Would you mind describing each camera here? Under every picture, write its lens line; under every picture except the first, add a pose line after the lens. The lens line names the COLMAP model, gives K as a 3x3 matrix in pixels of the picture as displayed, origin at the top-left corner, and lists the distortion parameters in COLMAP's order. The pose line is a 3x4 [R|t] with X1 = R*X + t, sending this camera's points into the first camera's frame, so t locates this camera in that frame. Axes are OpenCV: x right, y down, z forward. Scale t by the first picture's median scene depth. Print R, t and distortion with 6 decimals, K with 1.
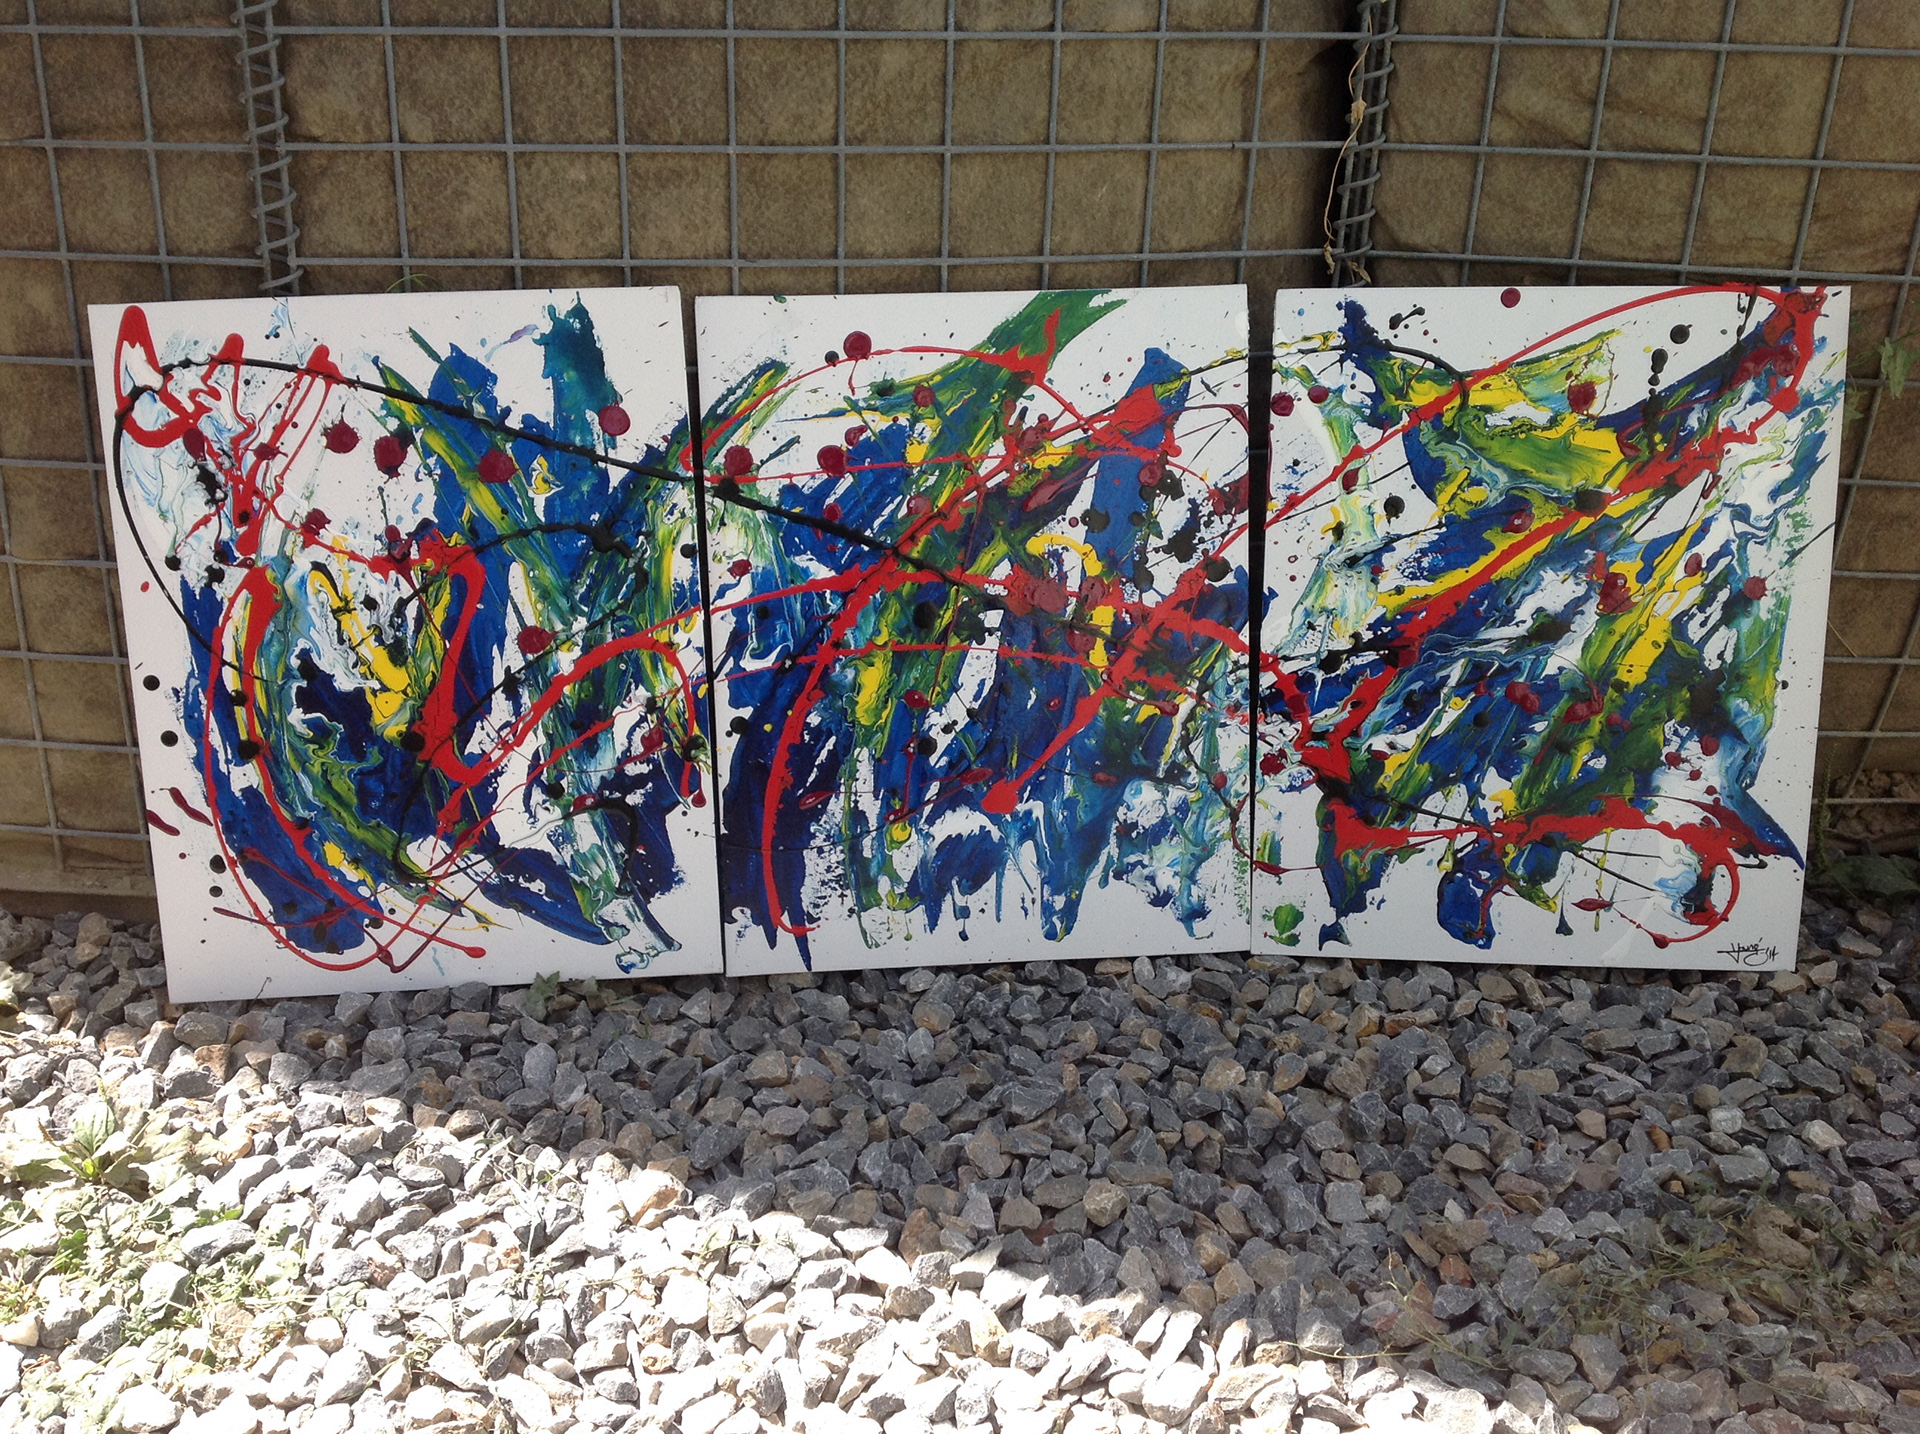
lens RADIAL K [[1944.0, 0, 963.8], [0, 1944.0, 712.9], [0, 0, 1]] dist [0.075876, -0.215408]
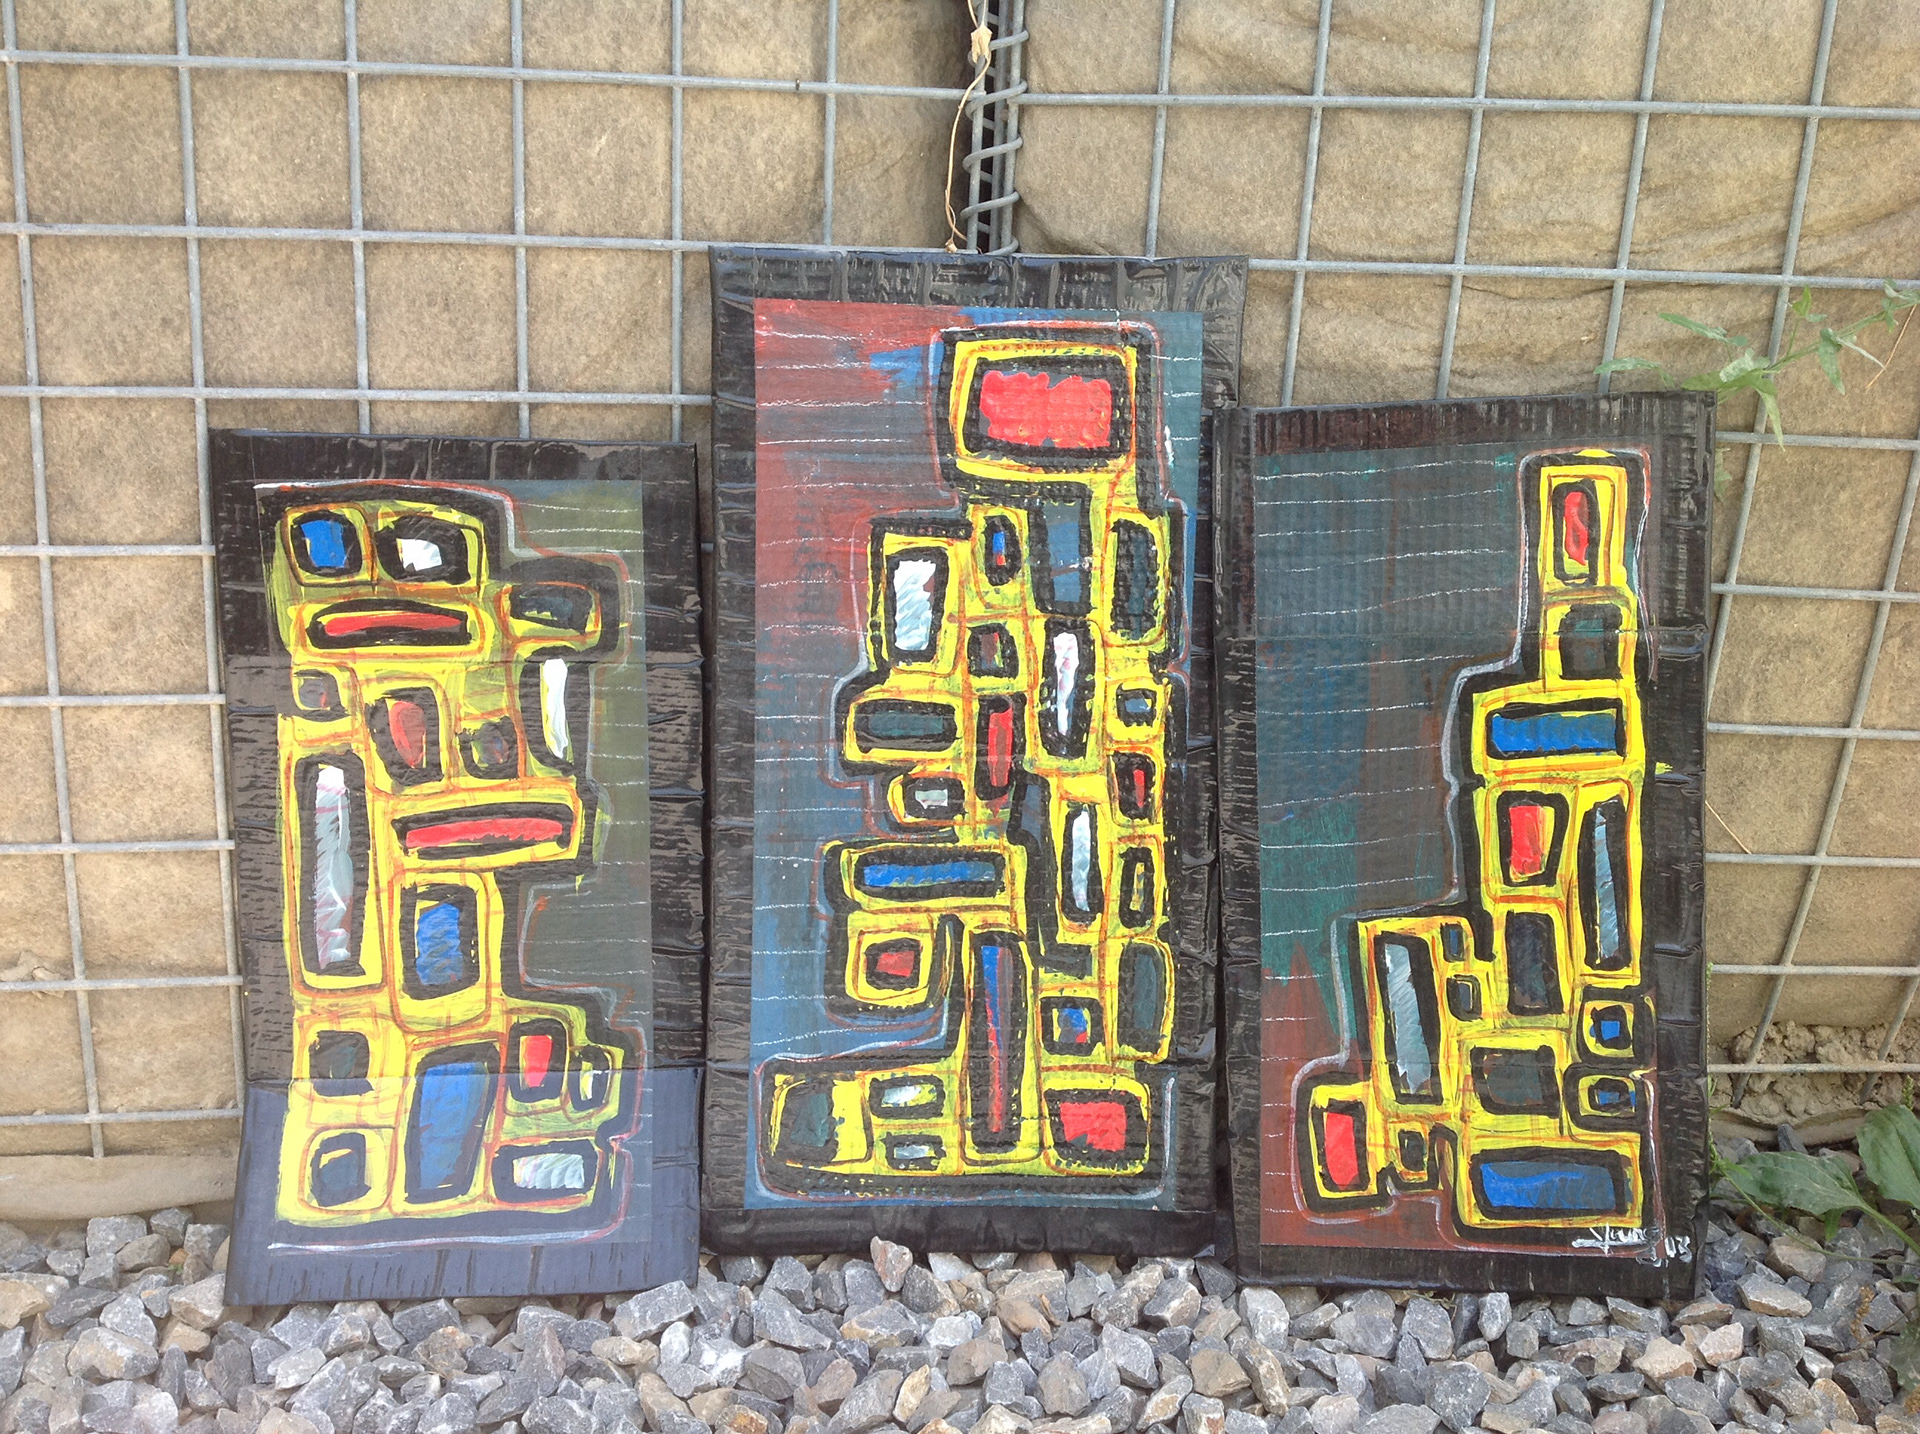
lens RADIAL K [[1944.8, 0, 982.4], [0, 1944.8, 654.4], [0, 0, 1]] dist [0.154659, -0.433609]
pose [[0.999272, 0.009560, 0.036938, 0.183928], [-0.003617, 0.987476, -0.157727, 0.013772], [-0.037983, 0.157478, 0.986792, 0.363350]]
